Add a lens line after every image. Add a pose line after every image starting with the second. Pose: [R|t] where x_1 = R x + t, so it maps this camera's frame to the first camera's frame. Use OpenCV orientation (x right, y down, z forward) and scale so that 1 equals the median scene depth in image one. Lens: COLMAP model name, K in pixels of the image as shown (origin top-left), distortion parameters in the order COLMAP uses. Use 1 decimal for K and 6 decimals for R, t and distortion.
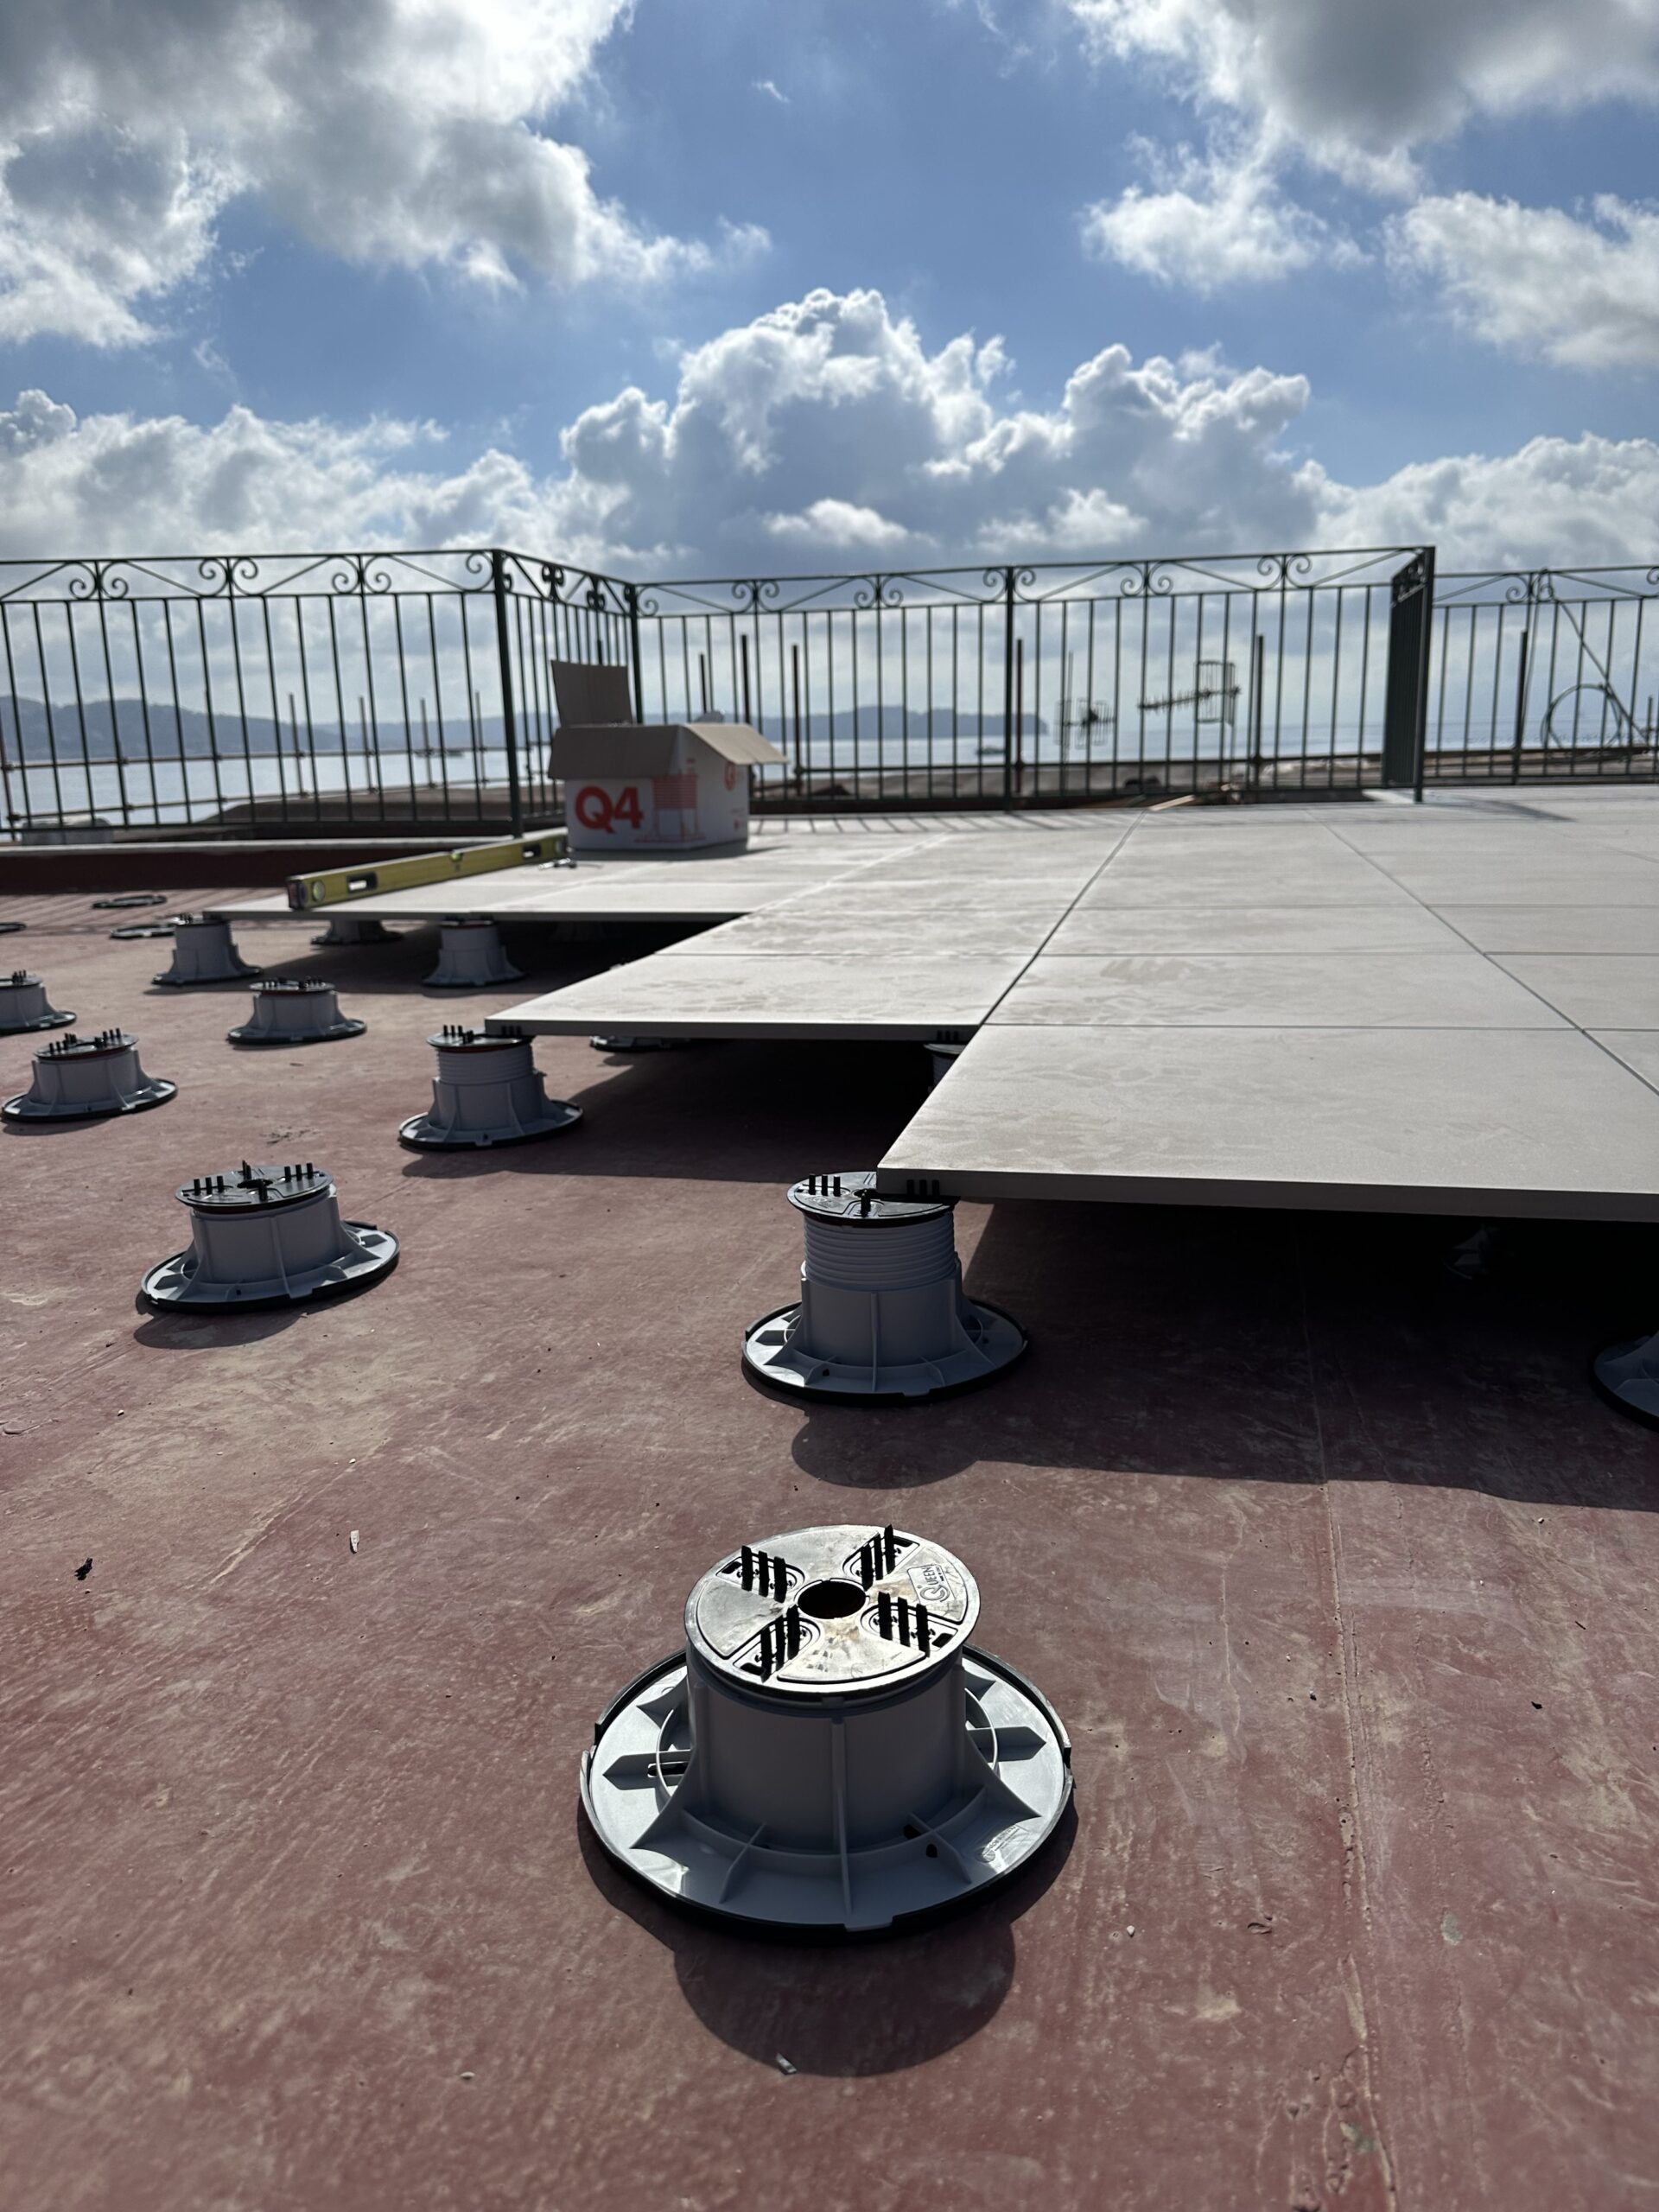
lens RADIAL K [[1574.7, 0, 837.8], [0, 1574.7, 1097.8], [0, 0, 1]] dist [0.012799, -0.001658]
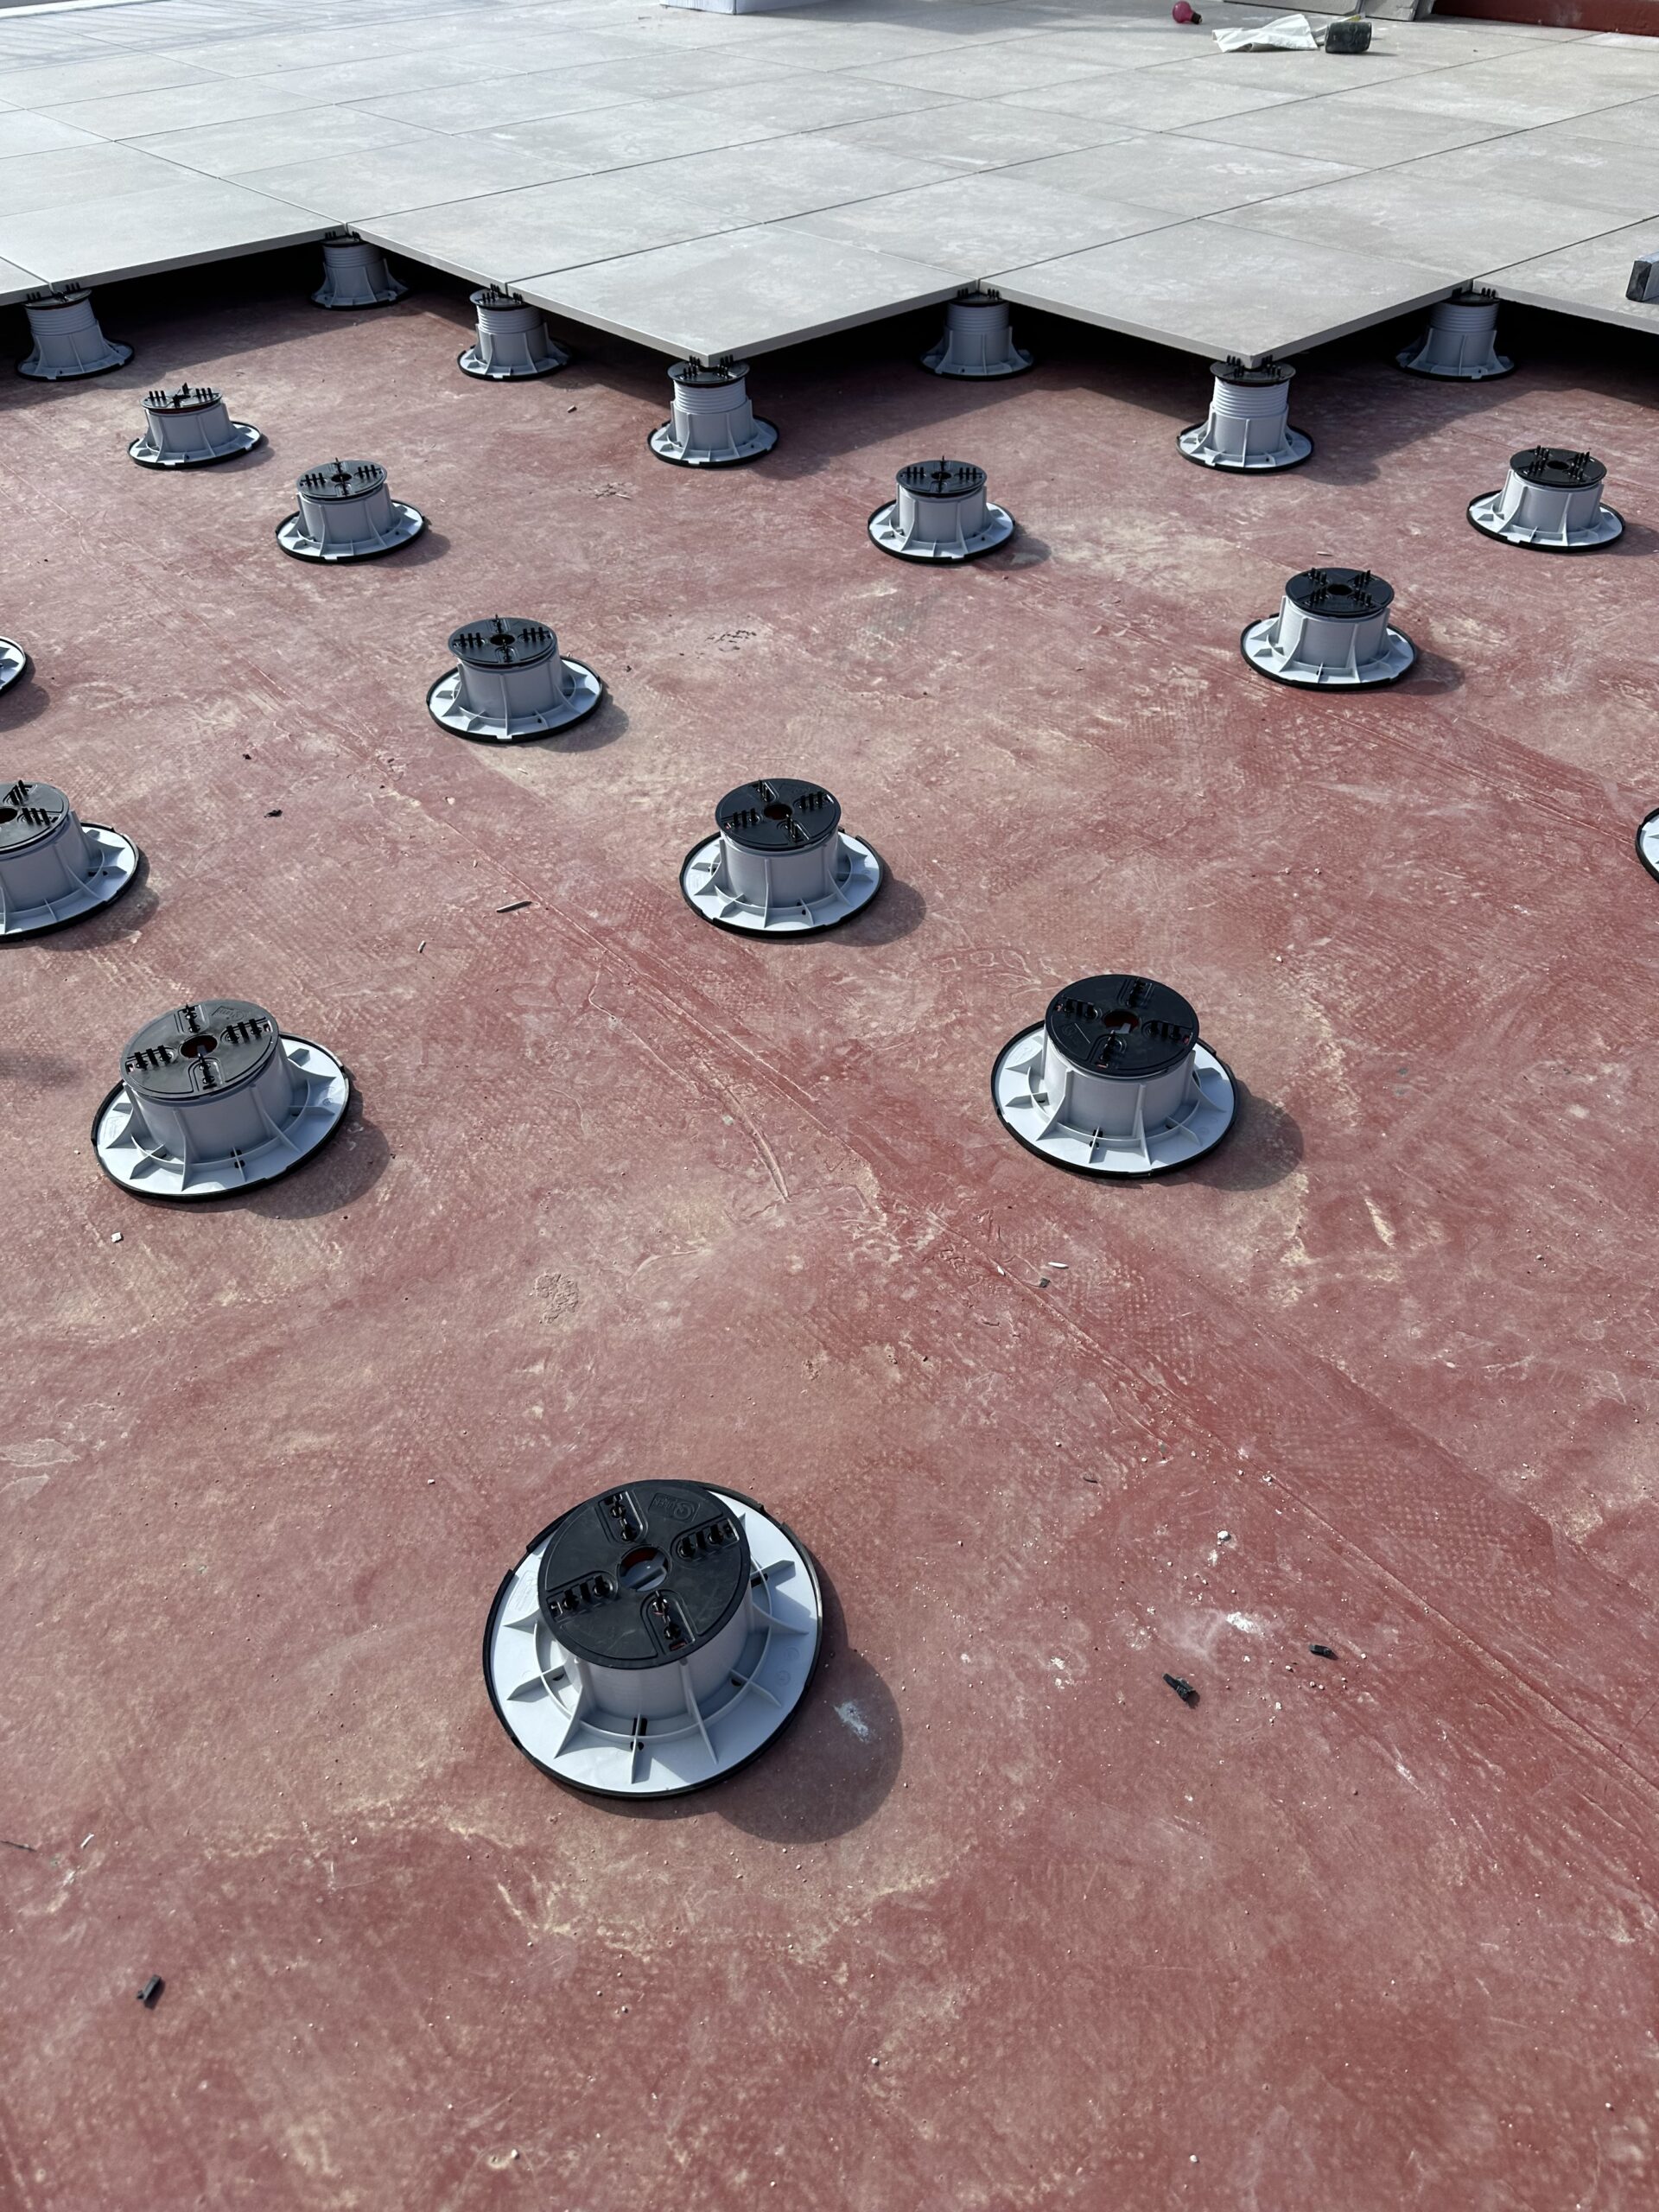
lens RADIAL K [[1574.7, 0, 824.1], [0, 1574.7, 1105.7], [0, 0, 1]] dist [0.012799, -0.001658]
pose [[0.588691, -0.525941, 0.613865, -2.272358], [0.183944, 0.826631, 0.531832, -0.376982], [-0.787152, -0.200168, 0.583374, 0.026634]]
